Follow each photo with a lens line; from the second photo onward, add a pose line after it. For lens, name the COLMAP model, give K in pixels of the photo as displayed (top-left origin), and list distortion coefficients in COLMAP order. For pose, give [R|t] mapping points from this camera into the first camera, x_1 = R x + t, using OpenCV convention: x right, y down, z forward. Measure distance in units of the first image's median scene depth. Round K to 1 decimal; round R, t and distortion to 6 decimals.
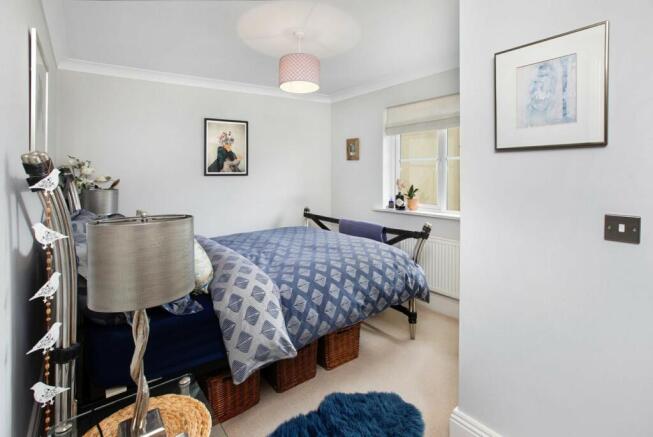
lens RADIAL K [[307.2, 0, 326.5], [0, 307.2, 209.3], [0, 0, 1]] dist [0.000794, 0.000247]
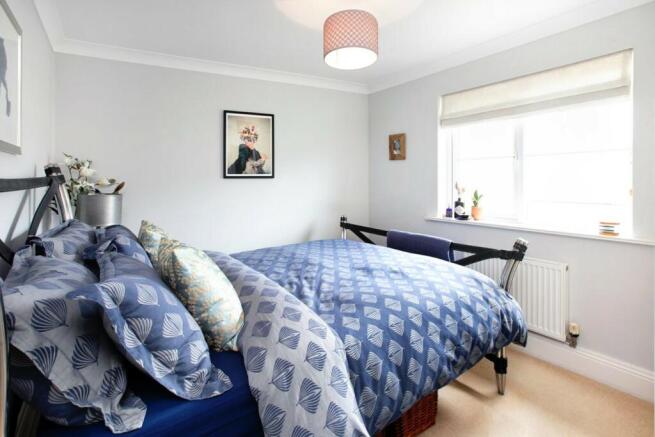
lens RADIAL K [[303.8, 0, 327.5], [0, 303.8, 218.5], [0, 0, 1]] dist [-0.002781, -0.000267]
pose [[0.999383, 0.003542, -0.034955, -0.124153], [-0.003187, 0.999943, 0.010202, -0.012117], [0.034989, -0.010085, 0.999337, 0.261780]]
